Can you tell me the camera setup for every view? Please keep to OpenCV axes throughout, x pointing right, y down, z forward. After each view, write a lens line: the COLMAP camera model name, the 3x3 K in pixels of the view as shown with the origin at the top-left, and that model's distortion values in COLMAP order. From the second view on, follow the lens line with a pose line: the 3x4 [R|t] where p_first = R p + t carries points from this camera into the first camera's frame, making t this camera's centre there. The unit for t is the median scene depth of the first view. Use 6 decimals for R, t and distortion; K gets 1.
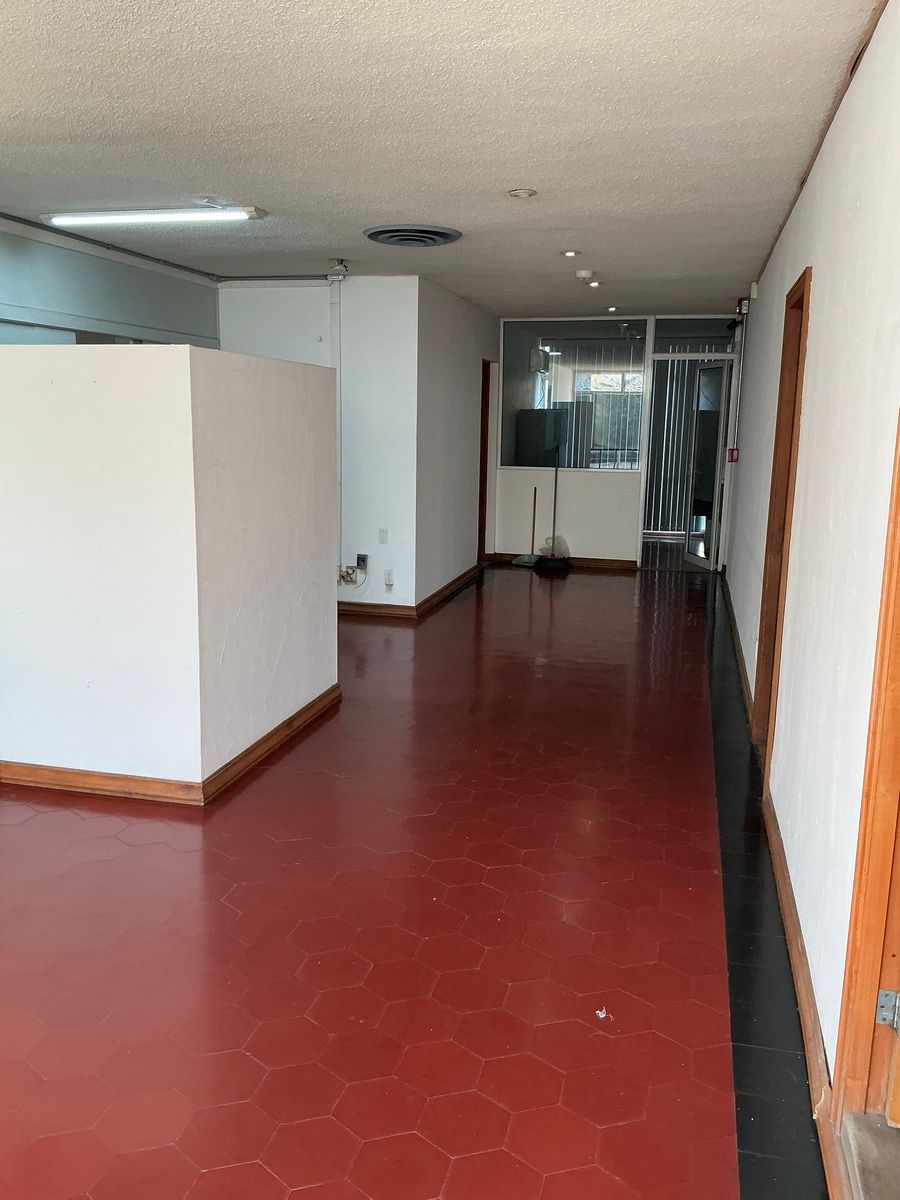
lens RADIAL K [[988.5, 0, 450.0], [0, 988.5, 600.0], [0, 0, 1]] dist [0.102654, -0.179470]
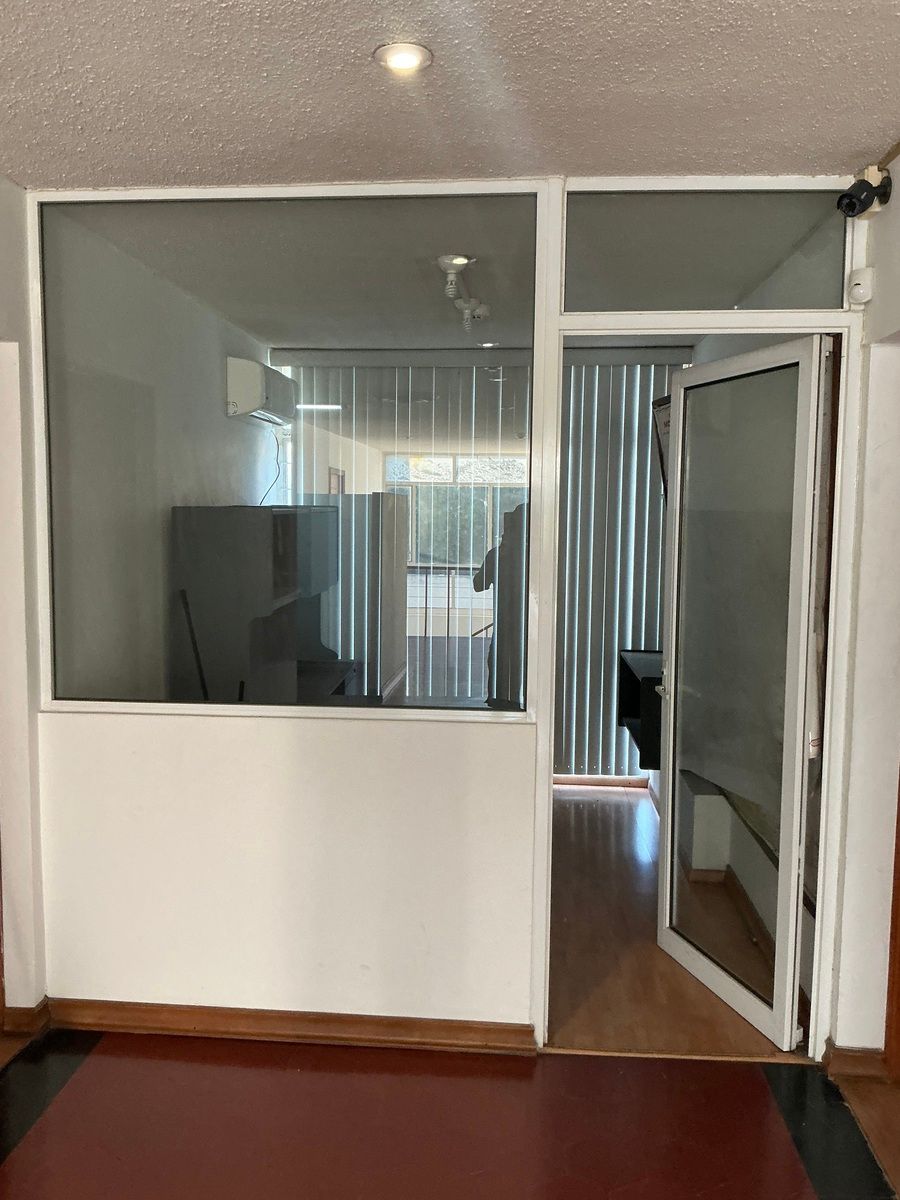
lens RADIAL K [[988.5, 0, 450.0], [0, 988.5, 600.0], [0, 0, 1]] dist [0.102654, -0.179470]
pose [[0.986367, -0.019129, 0.163445, 0.077045], [0.034788, 0.995012, -0.093489, -0.087461], [-0.160841, 0.097900, 0.982113, 0.456151]]
